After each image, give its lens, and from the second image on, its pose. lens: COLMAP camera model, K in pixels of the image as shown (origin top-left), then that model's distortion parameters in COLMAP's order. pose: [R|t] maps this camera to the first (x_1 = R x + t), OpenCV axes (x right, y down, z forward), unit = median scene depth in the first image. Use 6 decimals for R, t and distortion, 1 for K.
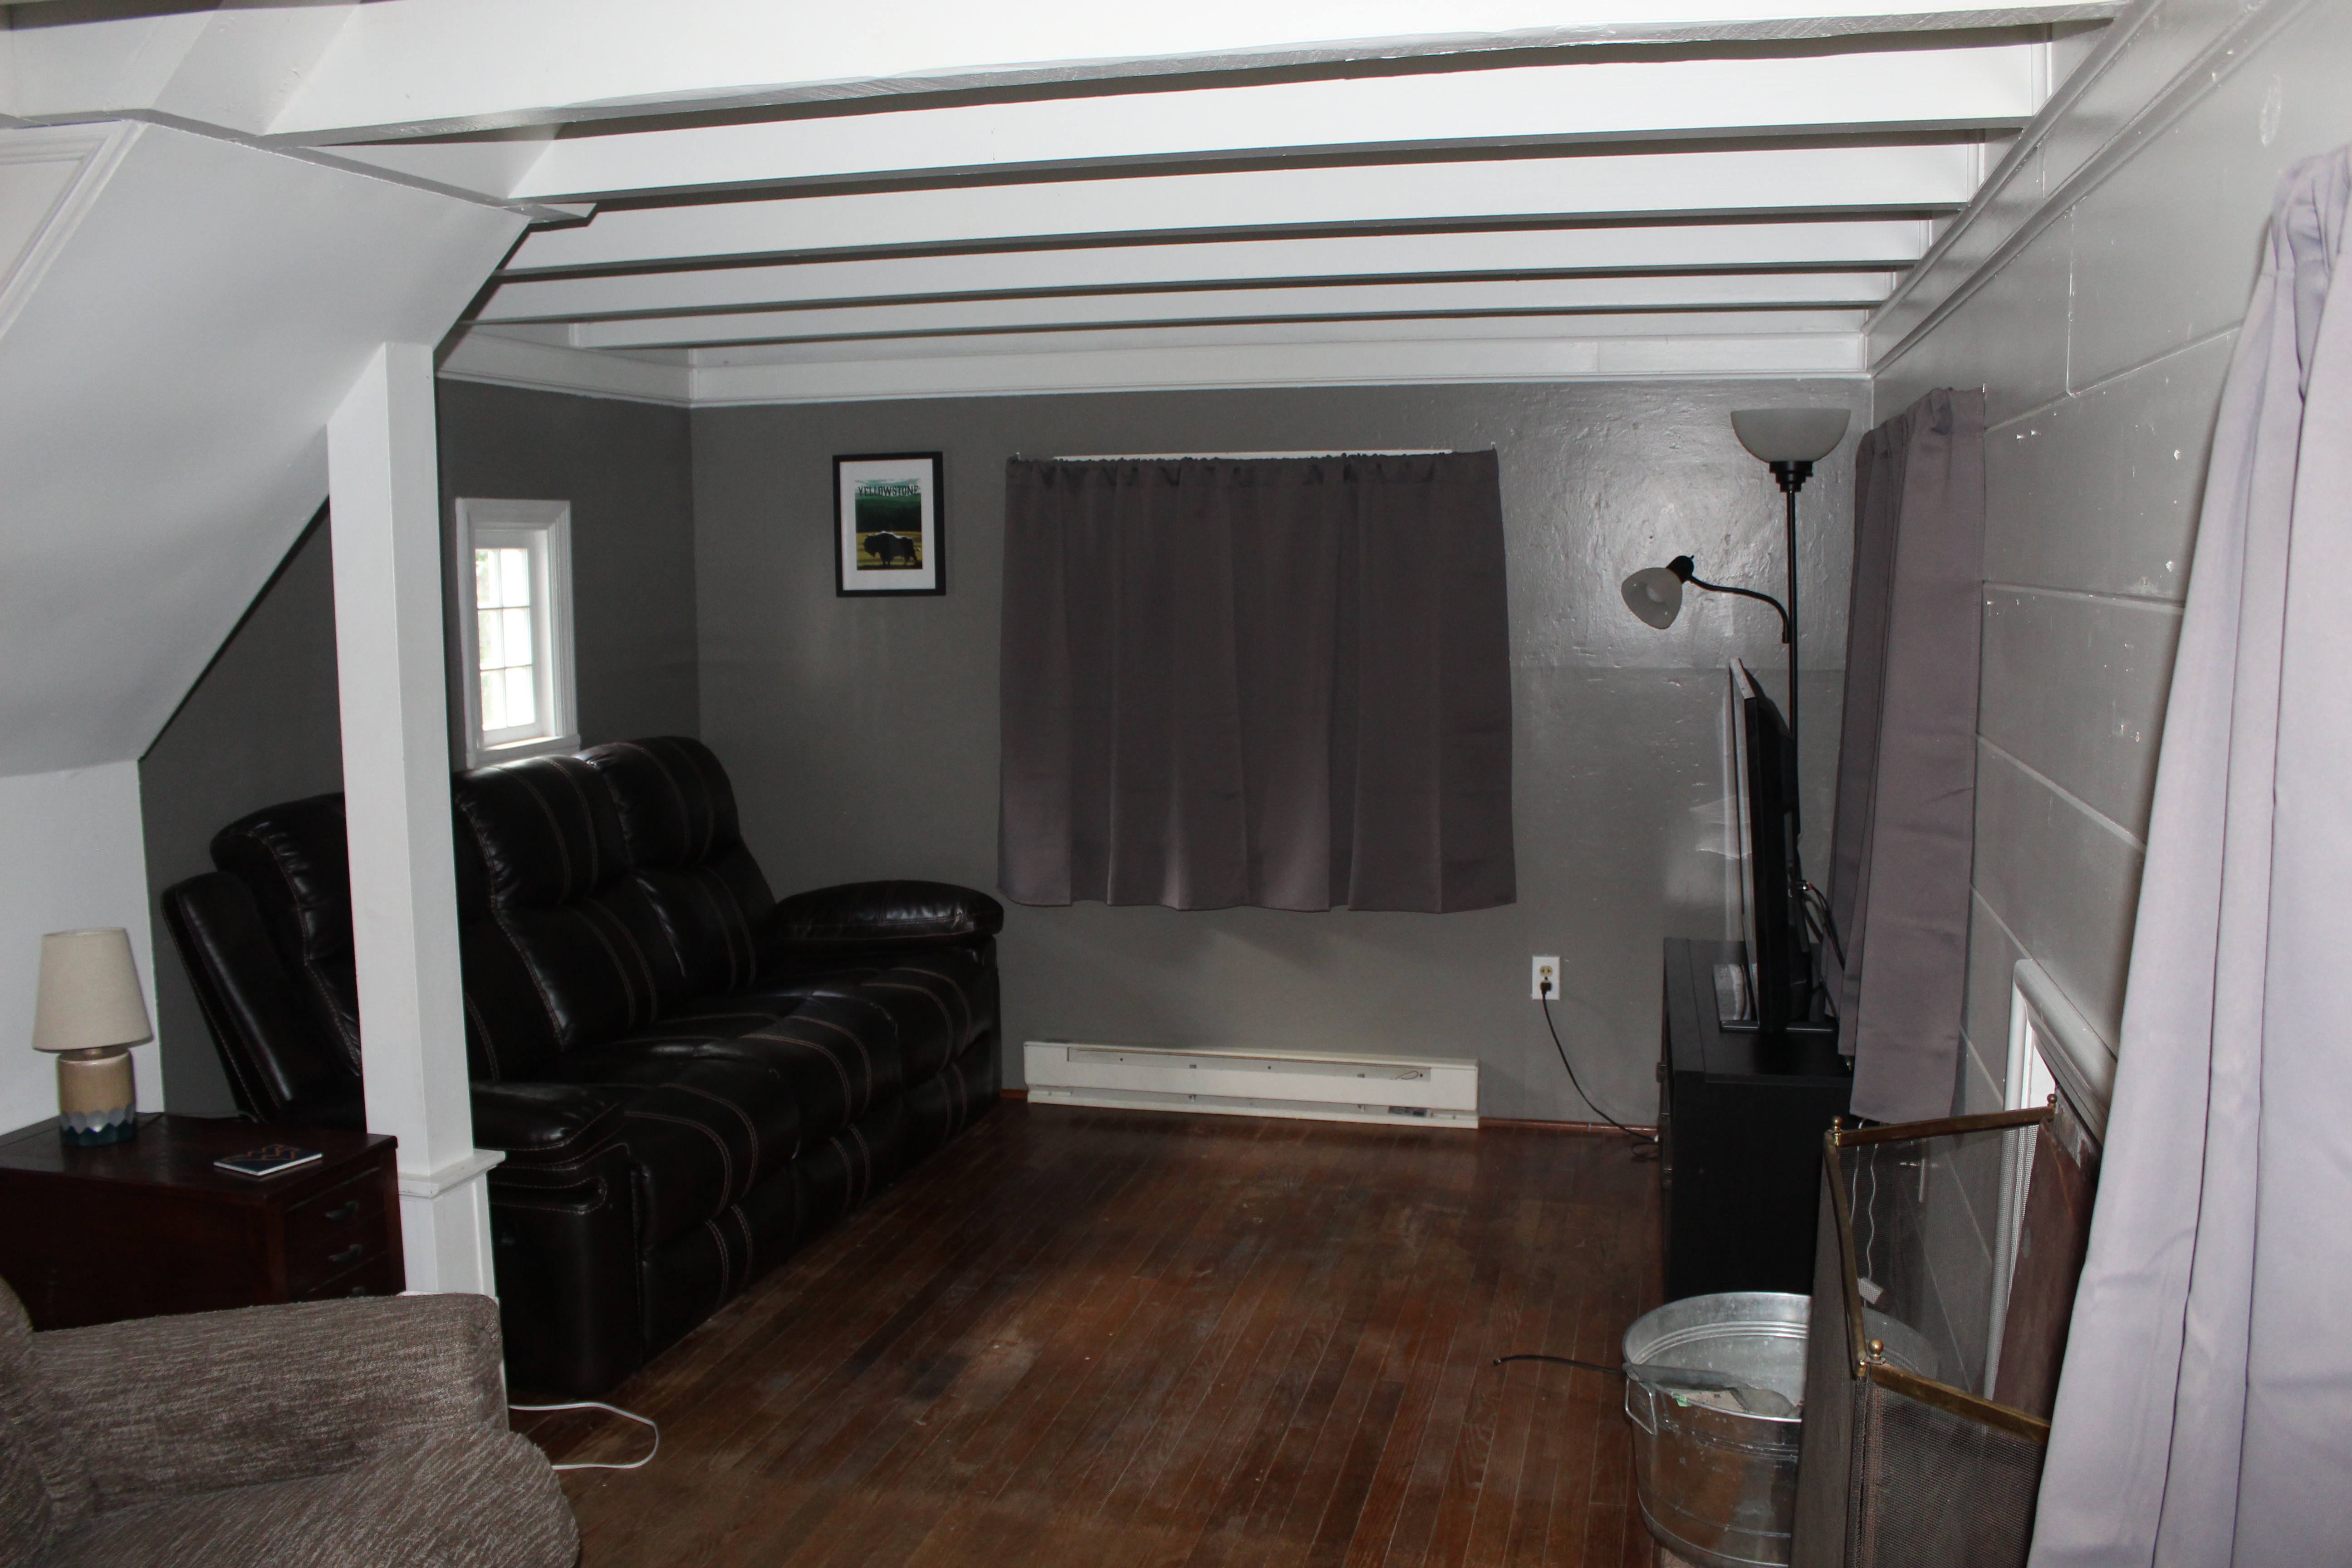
lens RADIAL K [[1959.7, 0, 1176.0], [0, 1959.7, 784.0], [0, 0, 1]] dist [-0.162699, 0.141159]
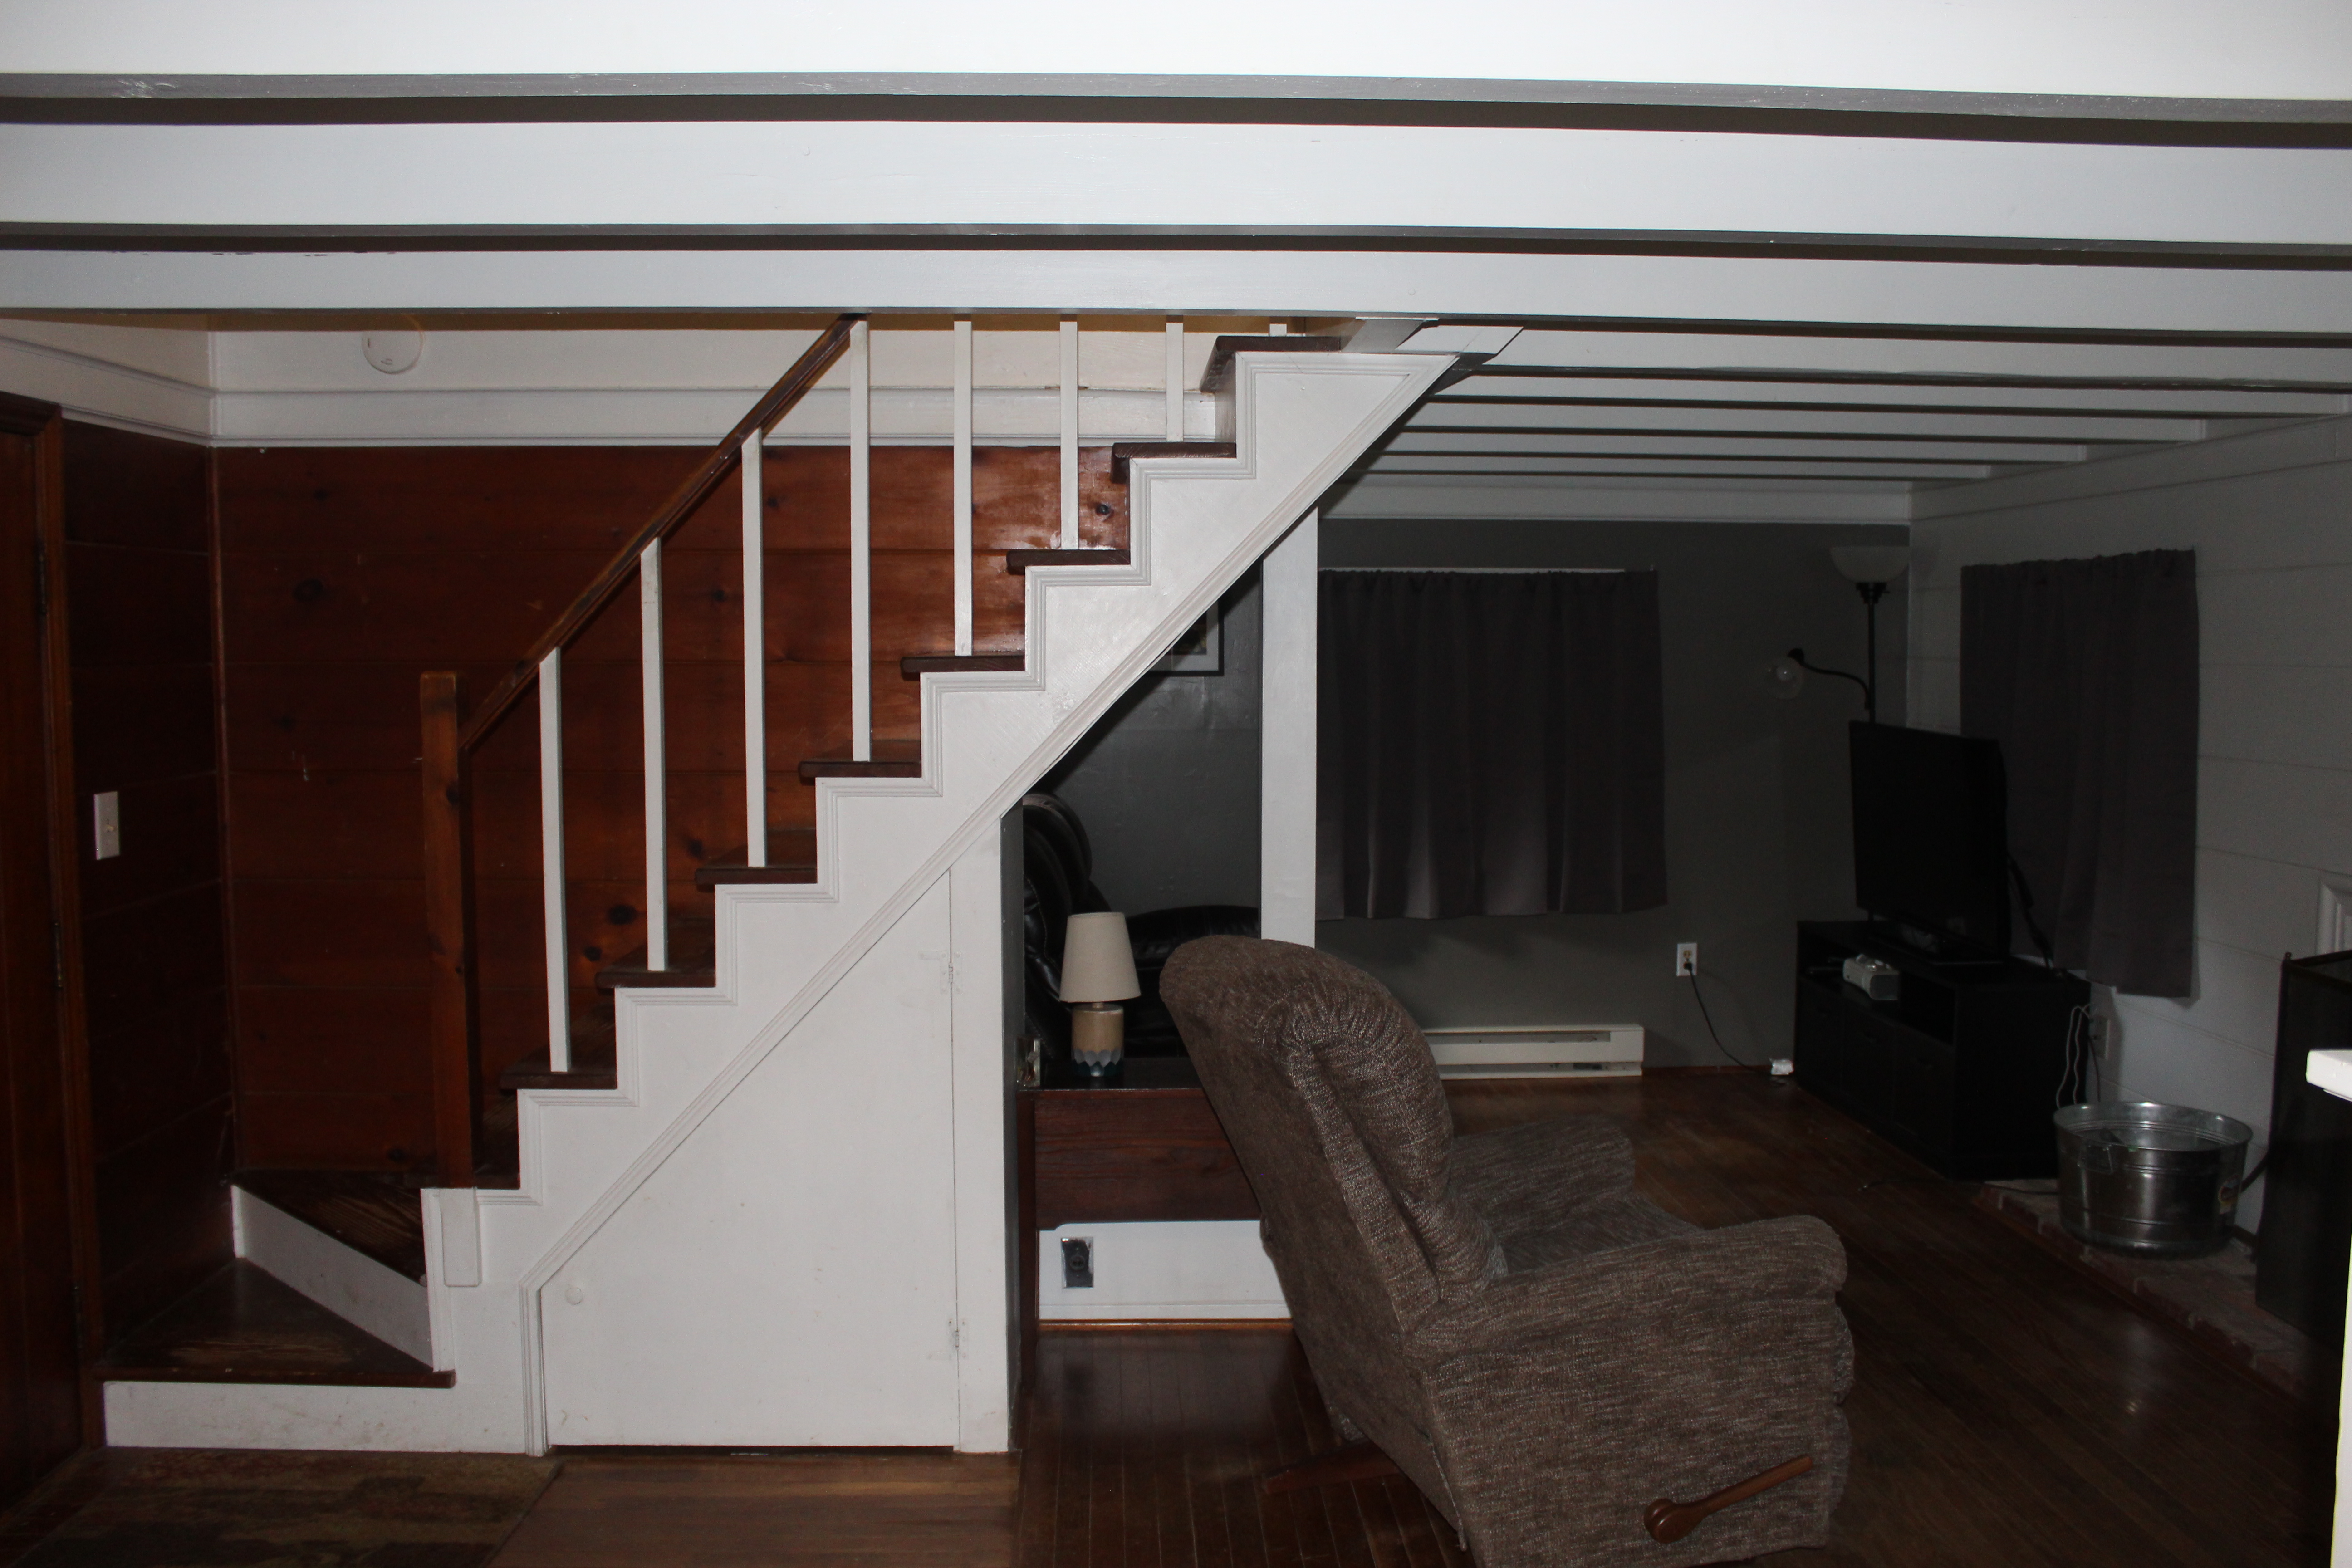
lens RADIAL K [[1959.7, 0, 1176.0], [0, 1959.7, 784.0], [0, 0, 1]] dist [-0.162699, 0.141159]
pose [[0.960136, -0.012720, 0.279245, -0.529886], [0.026147, 0.998671, -0.044409, 0.028675], [-0.278309, 0.049940, 0.959192, -0.198581]]
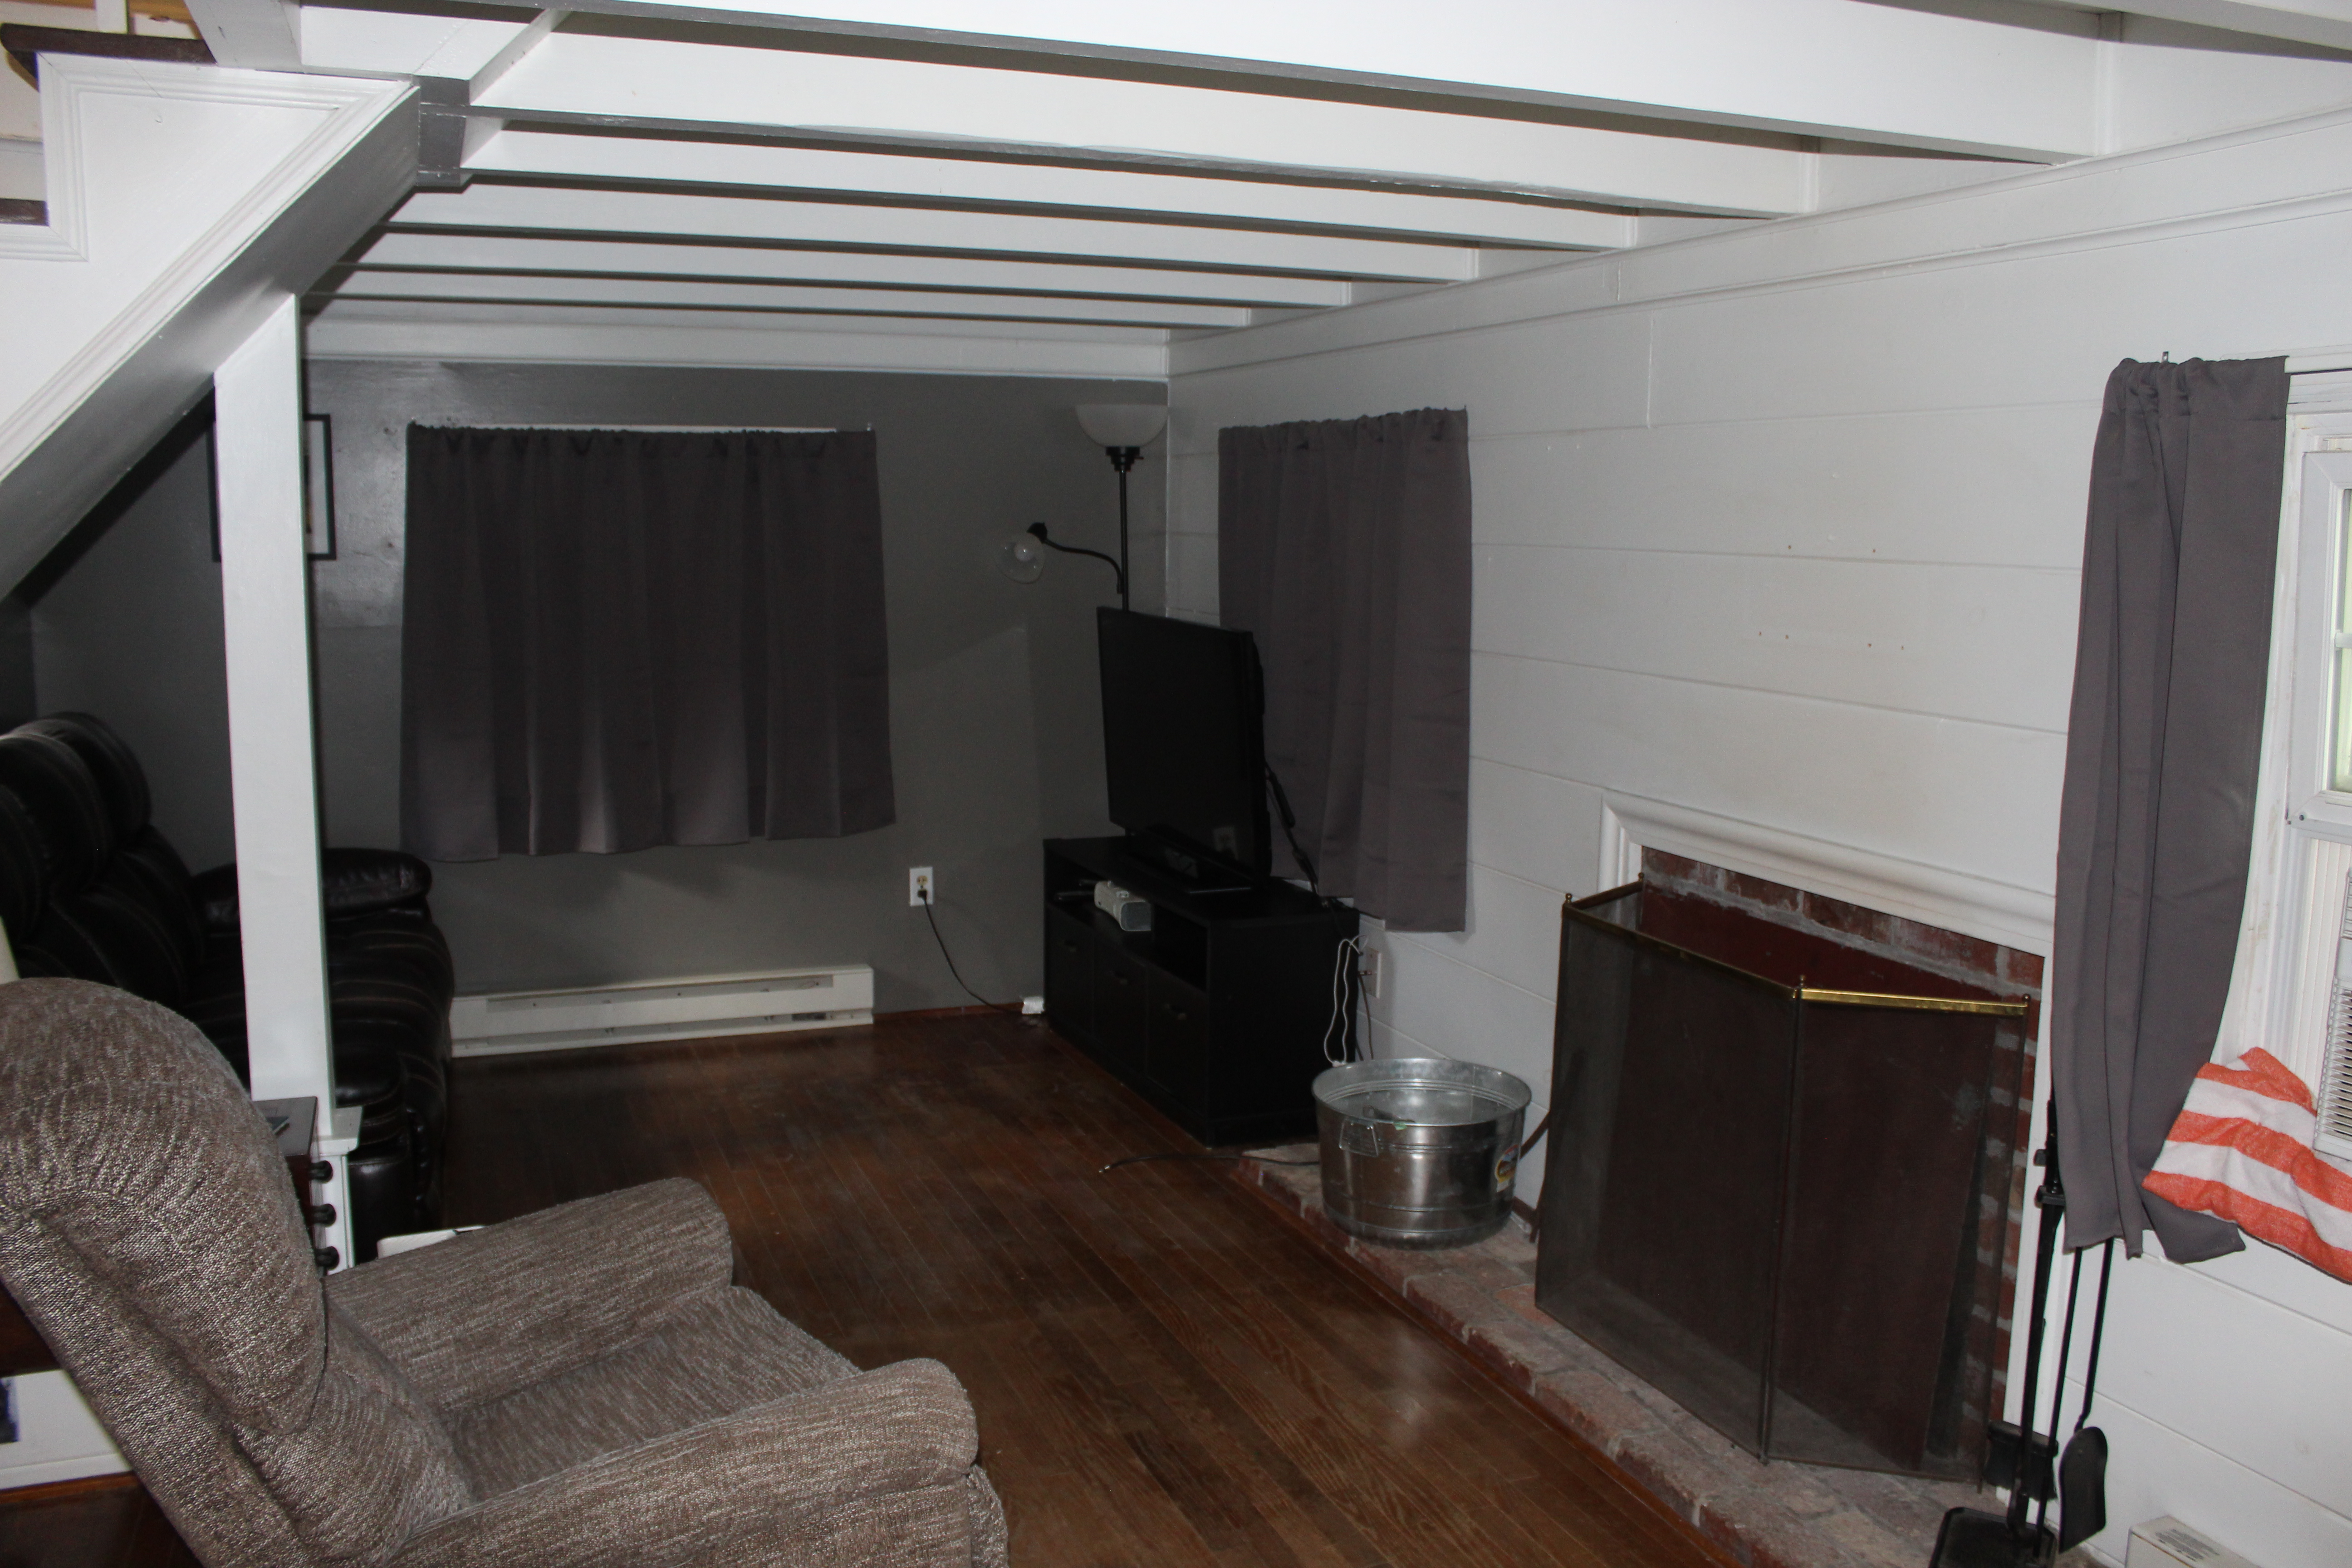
lens RADIAL K [[1959.7, 0, 1176.0], [0, 1959.7, 784.0], [0, 0, 1]] dist [-0.162699, 0.141159]
pose [[0.813519, -0.062375, 0.578183, -0.360677], [0.052939, 0.998046, 0.033184, 0.008085], [-0.579123, 0.003612, 0.815232, -0.039137]]
